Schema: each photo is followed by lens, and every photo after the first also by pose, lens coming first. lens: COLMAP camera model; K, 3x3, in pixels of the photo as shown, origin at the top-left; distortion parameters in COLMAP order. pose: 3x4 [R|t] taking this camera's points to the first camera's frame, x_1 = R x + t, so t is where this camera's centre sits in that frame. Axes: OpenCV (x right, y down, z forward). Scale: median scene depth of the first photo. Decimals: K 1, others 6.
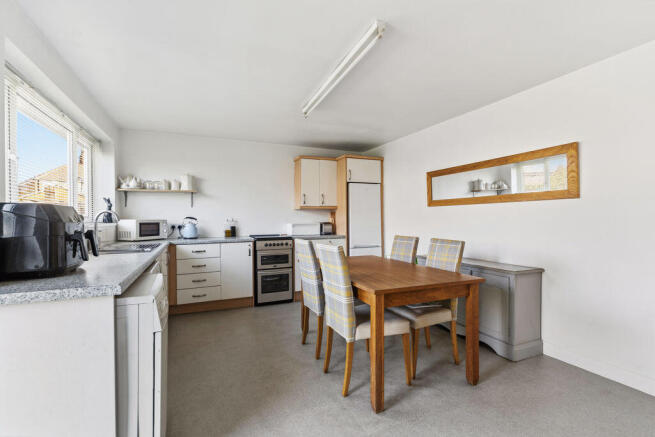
lens RADIAL K [[305.5, 0, 324.5], [0, 305.5, 217.9], [0, 0, 1]] dist [-0.000185, -0.000107]
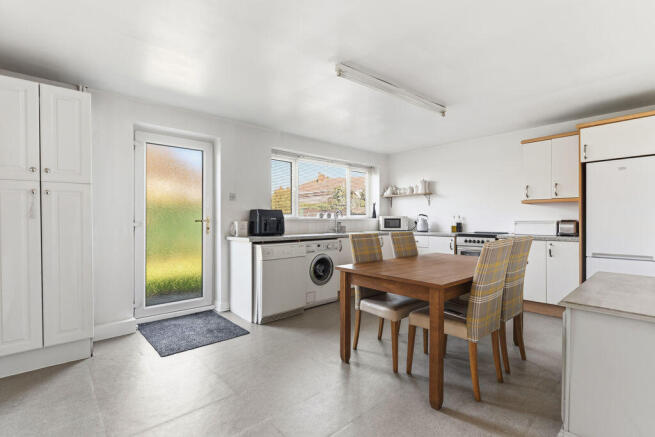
lens RADIAL K [[305.5, 0, 325.2], [0, 305.5, 219.1], [0, 0, 1]] dist [-0.000185, -0.000107]
pose [[0.316532, 0.005582, -0.948565, 0.601919], [-0.001194, 0.999984, 0.005486, 0.010824], [0.948581, -0.000604, 0.316534, 0.228176]]
